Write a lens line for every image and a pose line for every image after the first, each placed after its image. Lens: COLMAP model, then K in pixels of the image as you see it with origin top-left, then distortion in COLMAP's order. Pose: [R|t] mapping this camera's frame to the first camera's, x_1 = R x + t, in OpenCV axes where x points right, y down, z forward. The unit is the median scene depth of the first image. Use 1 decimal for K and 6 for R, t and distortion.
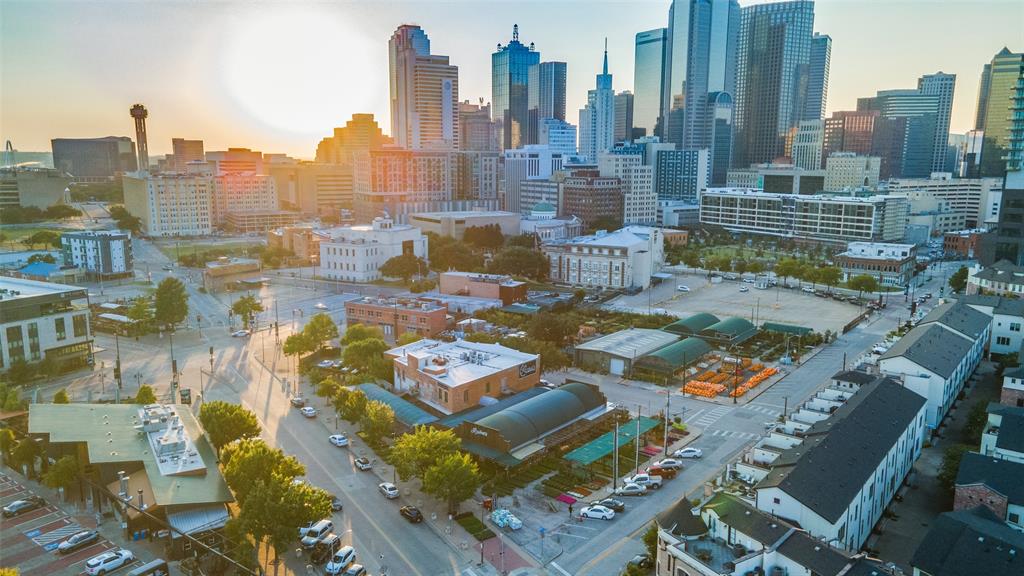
lens RADIAL K [[744.1, 0, 512.0], [0, 744.1, 288.0], [0, 0, 1]] dist [0.034963, 0.003395]
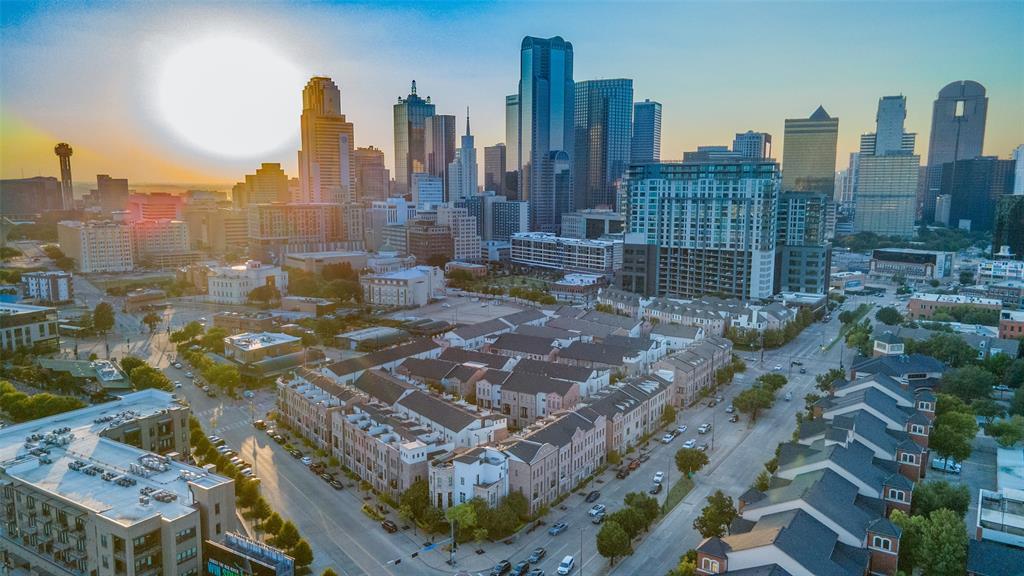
lens RADIAL K [[744.1, 0, 512.0], [0, 744.1, 288.0], [0, 0, 1]] dist [0.034963, 0.003395]
pose [[0.996606, -0.011963, 0.081446, 0.150293], [0.014730, 0.999332, -0.033451, 0.011455], [-0.080992, 0.034538, 0.996116, -0.354734]]
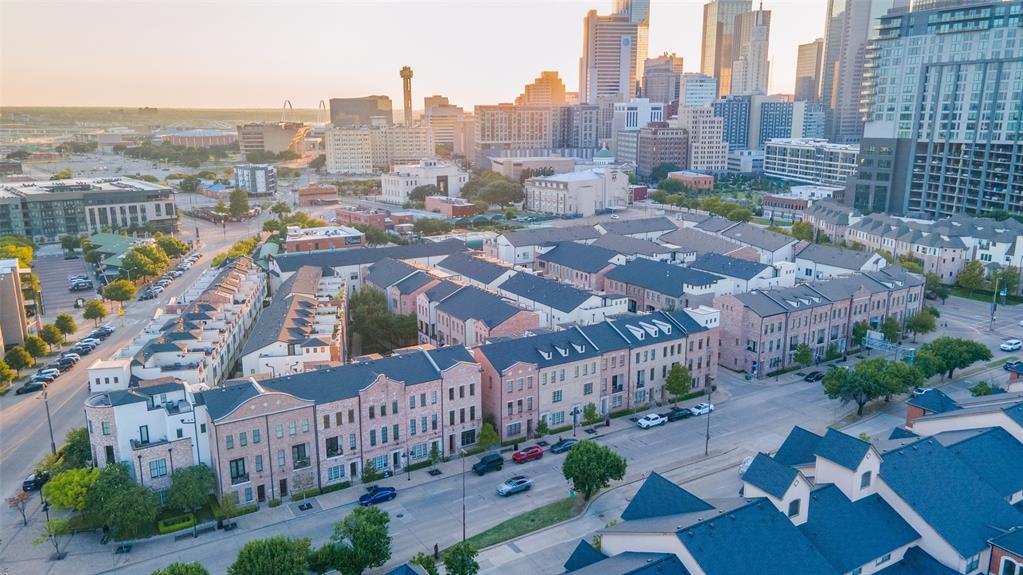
lens RADIAL K [[763.5, 0, 511.5], [0, 763.5, 287.5], [0, 0, 1]] dist [0.037802, -0.000739]
pose [[0.931916, 0.074148, -0.355014, 0.332508], [-0.054837, 0.996432, 0.064165, 0.028885], [0.358505, -0.040328, 0.932656, -0.165517]]
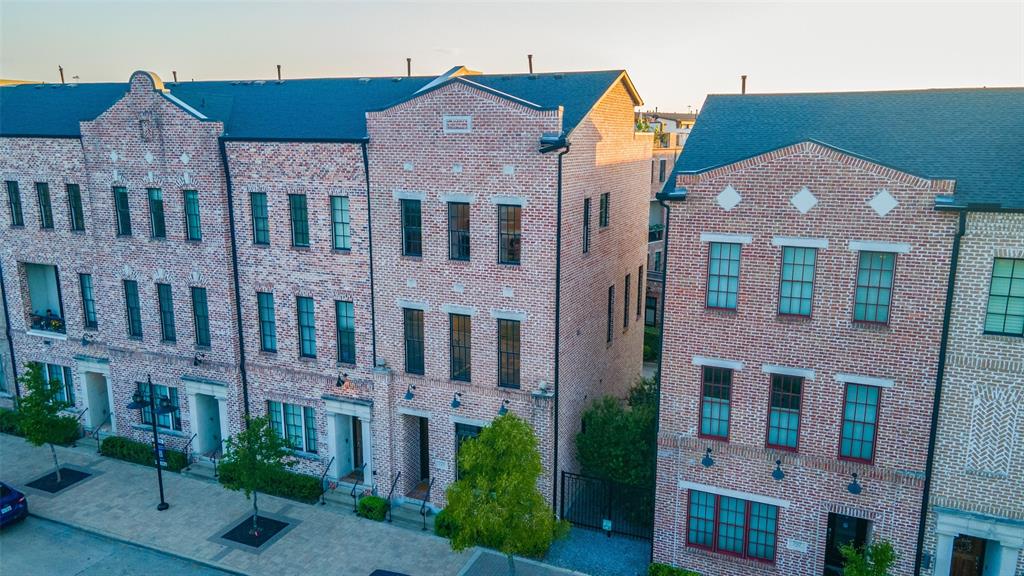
lens RADIAL K [[744.1, 0, 512.0], [0, 744.1, 288.0], [0, 0, 1]] dist [0.034963, 0.003395]
pose [[0.241990, 0.198059, -0.949849, 0.282239], [-0.172572, 0.972122, 0.158738, 0.074257], [0.954809, 0.125505, 0.269423, 0.048055]]
